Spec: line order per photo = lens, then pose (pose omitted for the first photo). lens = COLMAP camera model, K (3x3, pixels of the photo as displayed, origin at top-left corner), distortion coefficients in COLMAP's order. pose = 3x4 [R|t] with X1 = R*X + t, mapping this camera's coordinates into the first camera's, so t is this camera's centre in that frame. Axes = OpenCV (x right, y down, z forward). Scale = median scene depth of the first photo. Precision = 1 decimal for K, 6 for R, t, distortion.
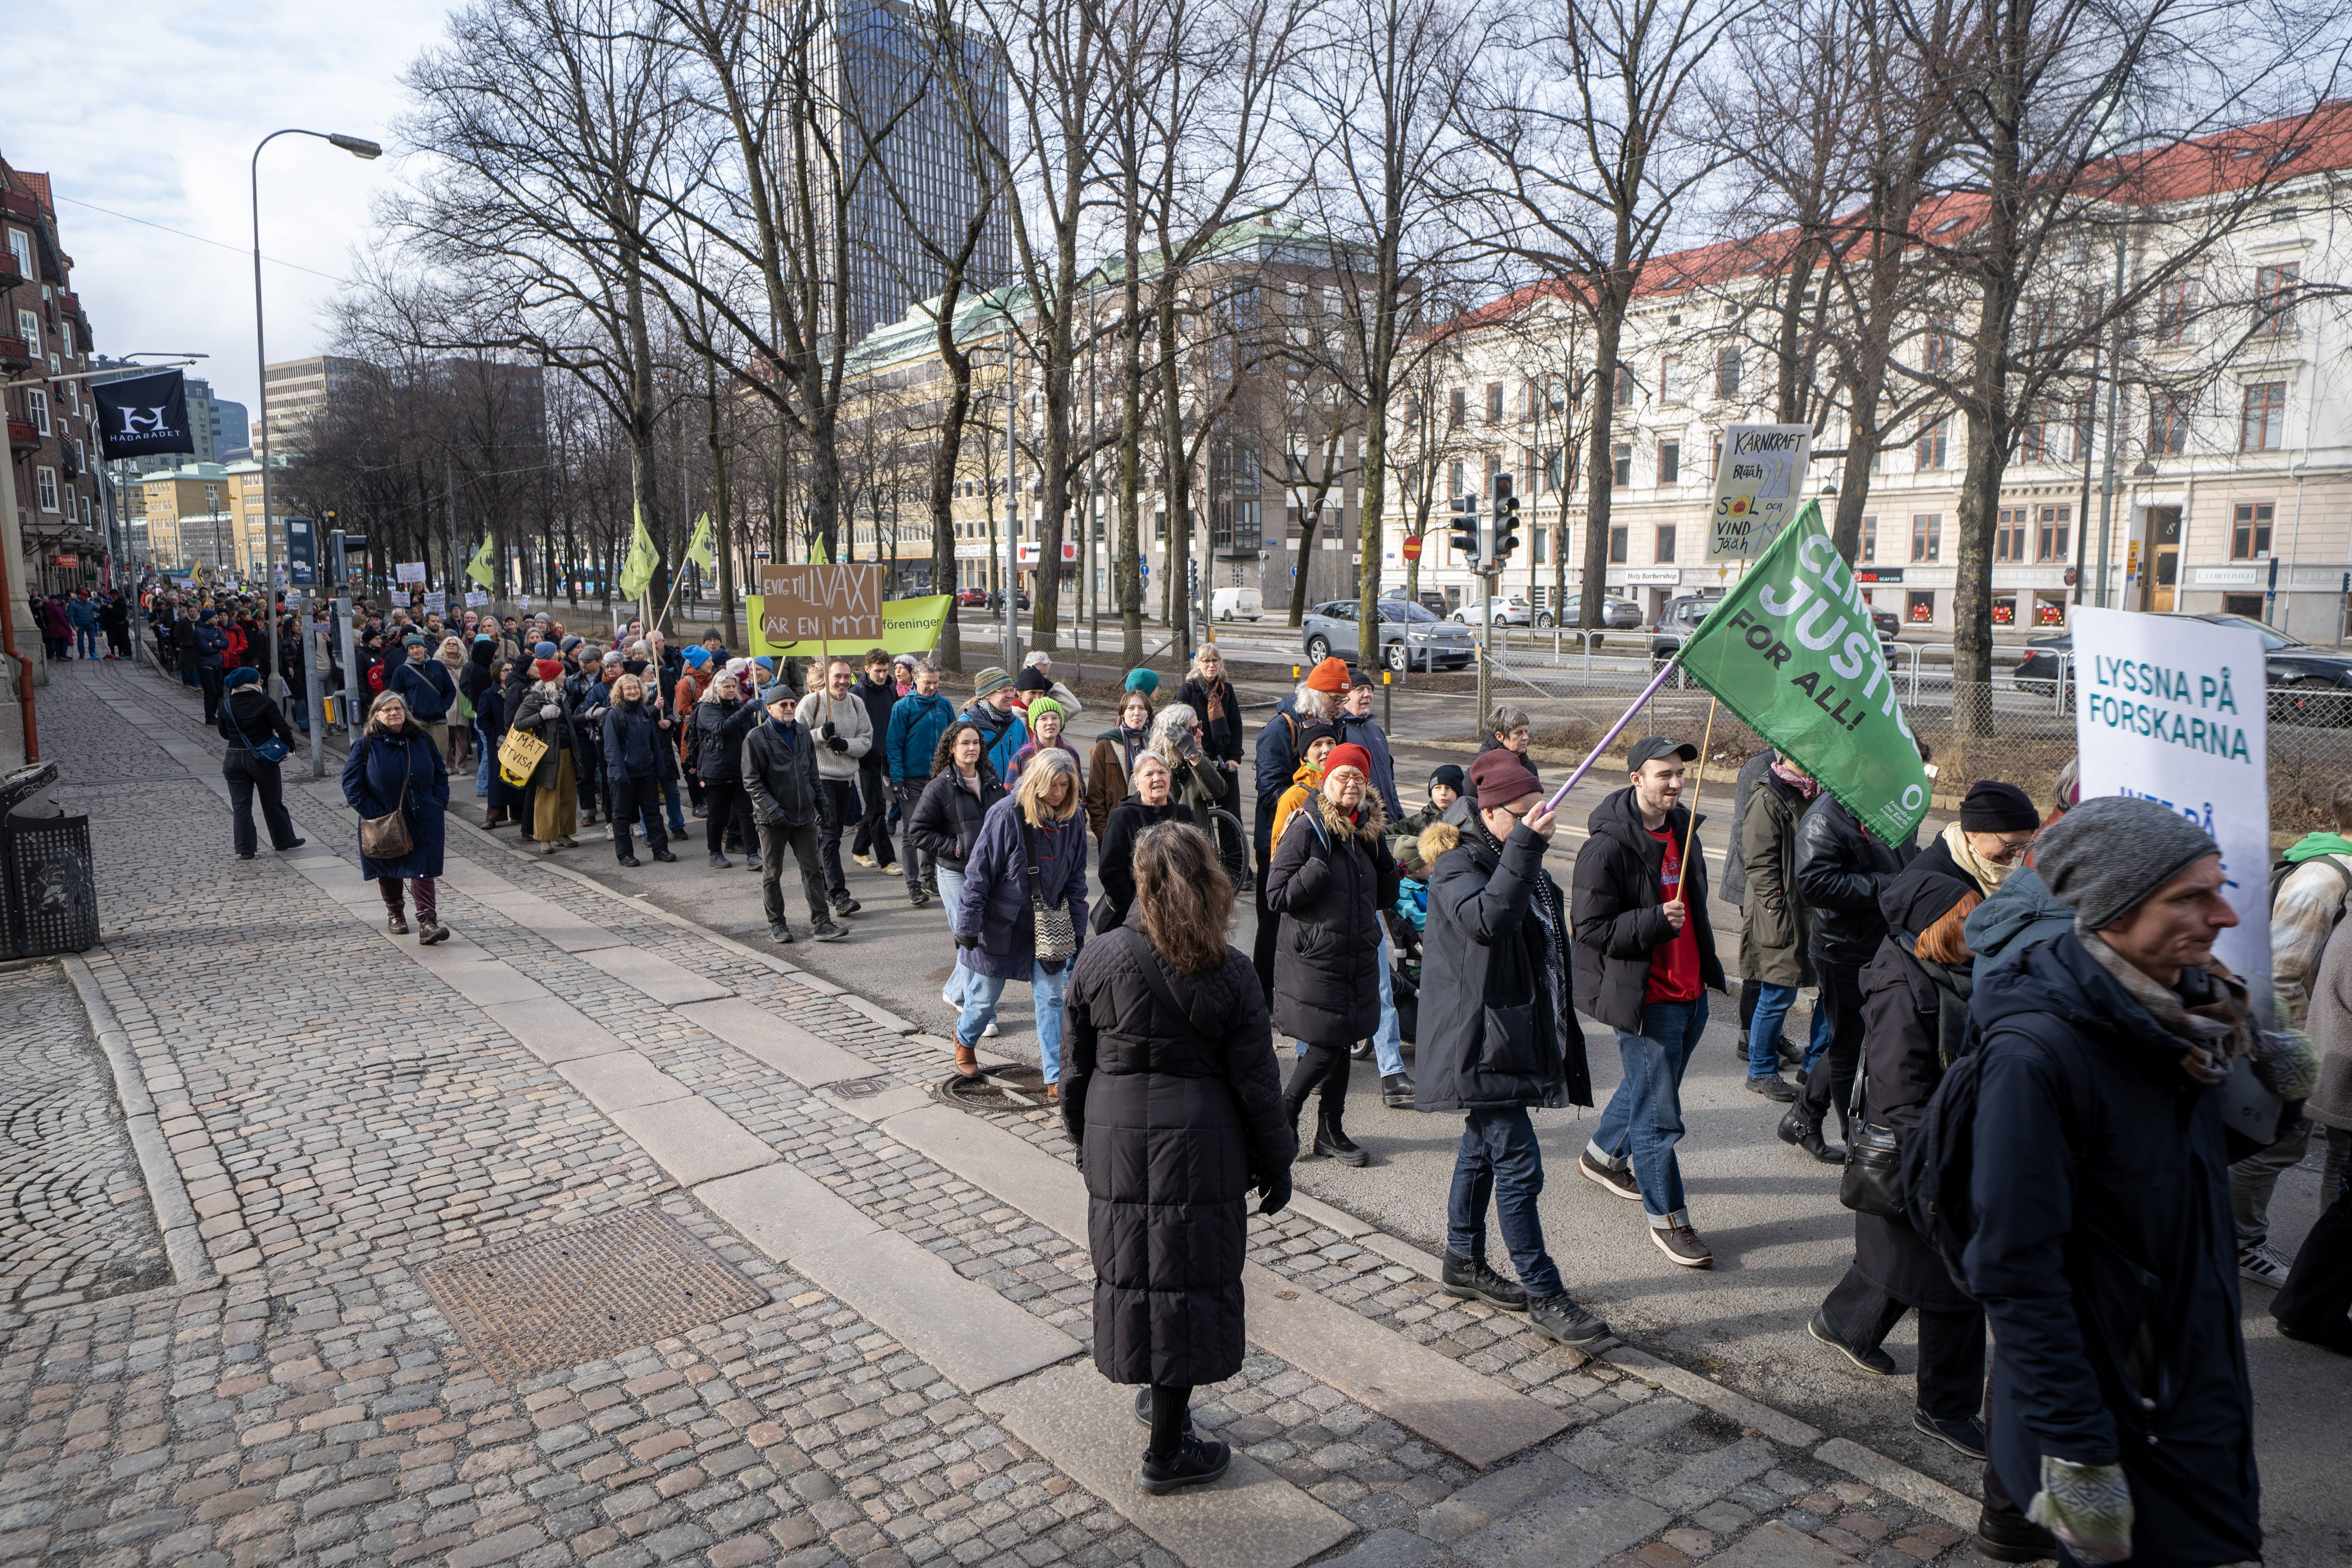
lens RADIAL K [[1587.6, 0, 1206.4], [0, 1587.6, 779.2], [0, 0, 1]] dist [0.026518, 0.008296]
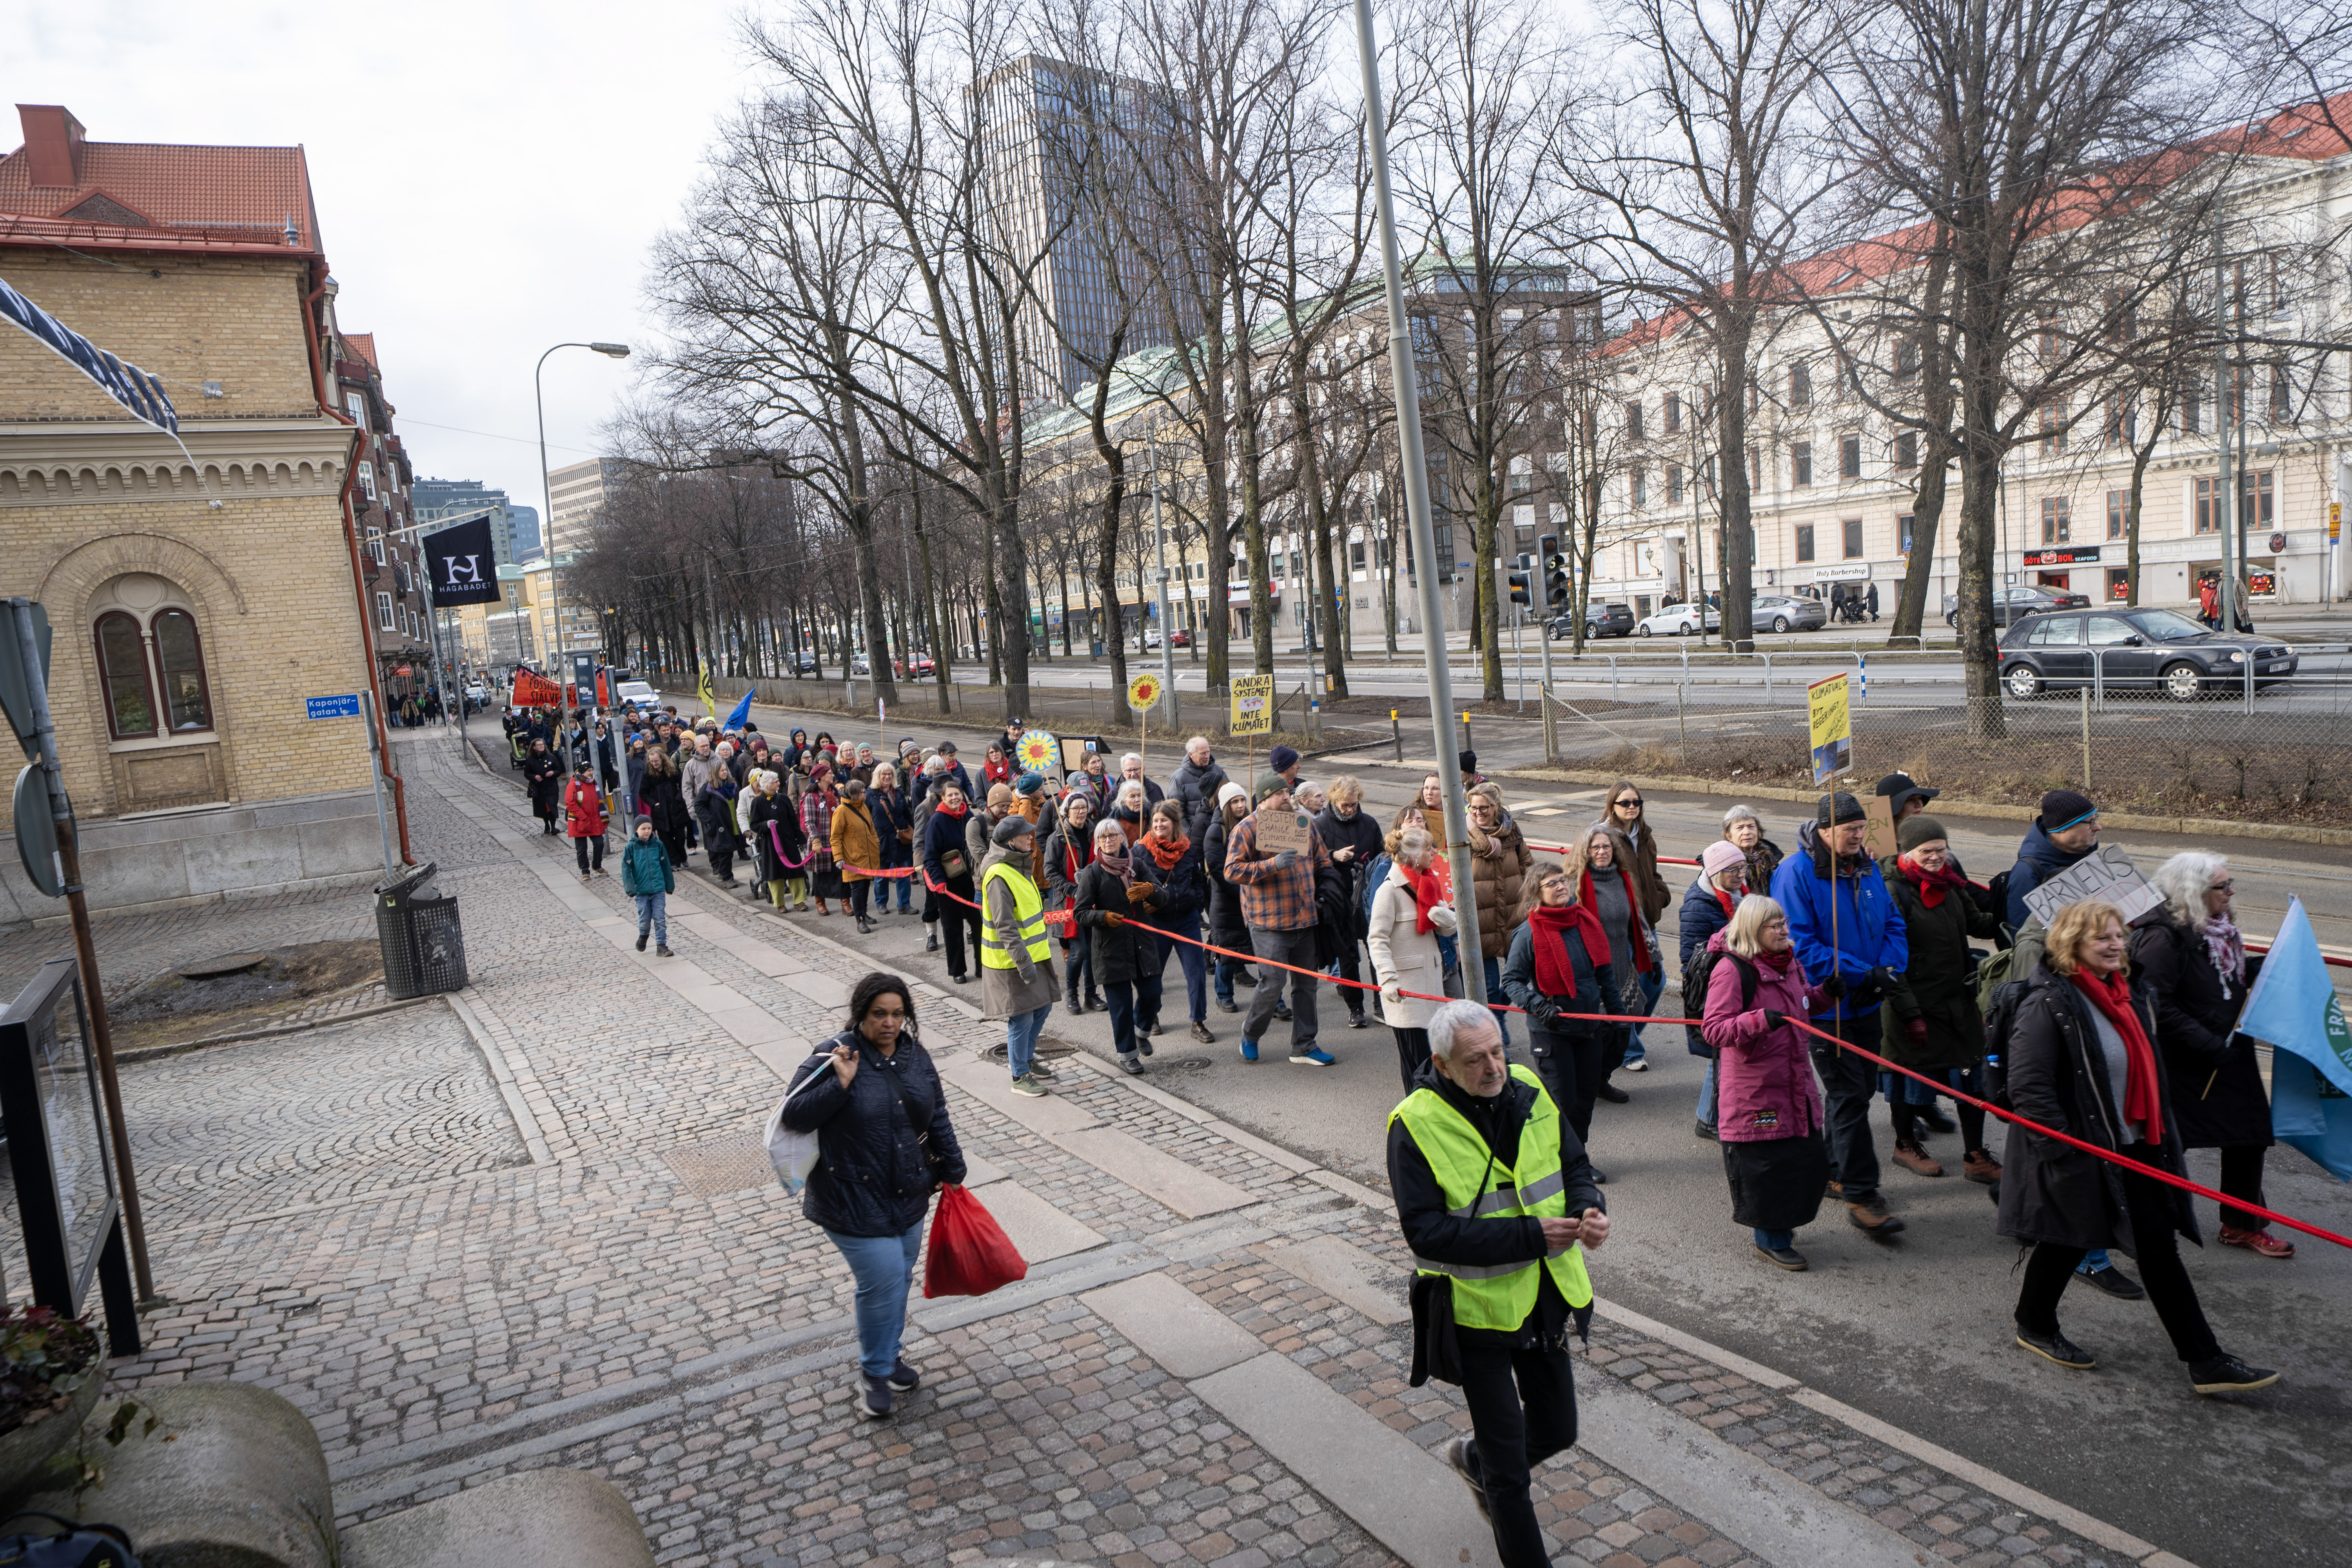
lens RADIAL K [[1587.6, 0, 1203.4], [0, 1587.6, 774.7], [0, 0, 1]] dist [0.026518, 0.008296]
pose [[0.986860, -0.060918, -0.149652, 0.061692], [0.058325, 0.998063, -0.021660, -0.005315], [0.150682, 0.012647, 0.988501, -0.104000]]
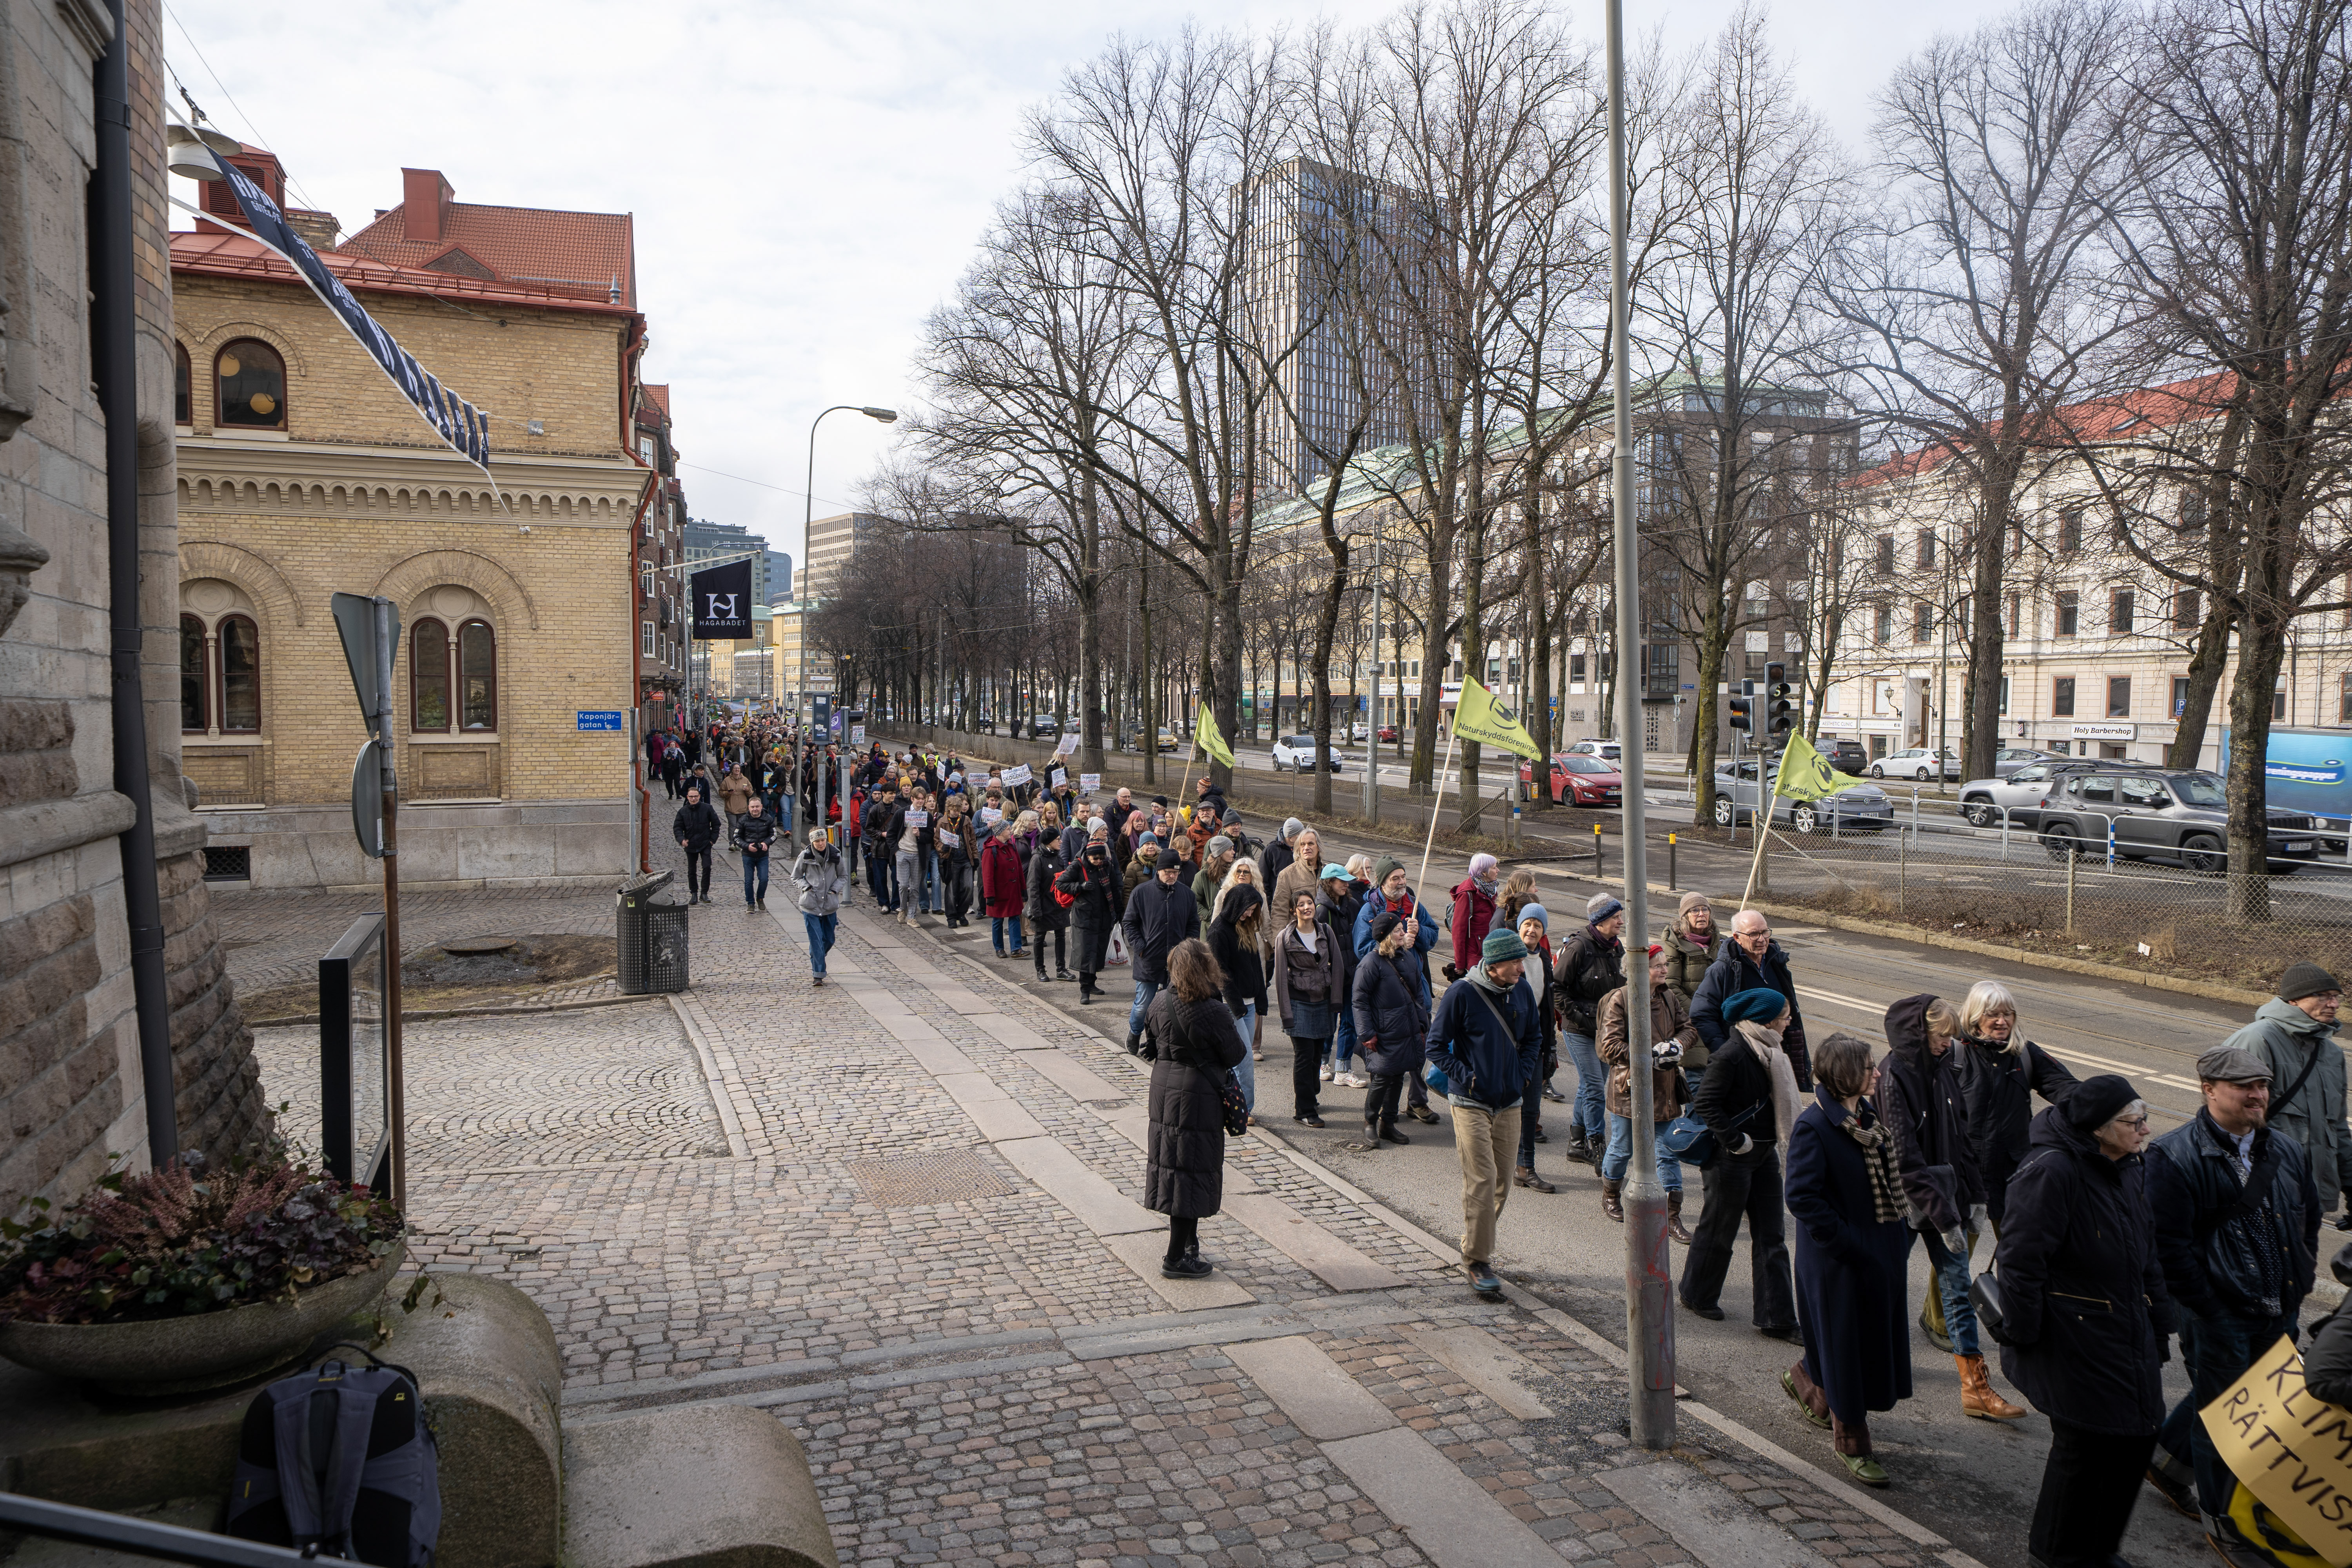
lens RADIAL K [[1587.6, 0, 1184.4], [0, 1587.6, 774.7], [0, 0, 1]] dist [0.026518, 0.008296]
pose [[0.959039, 0.027443, -0.281942, 0.063837], [-0.051129, 0.995719, -0.076998, -0.002884], [0.278622, 0.088259, 0.956337, -0.113534]]
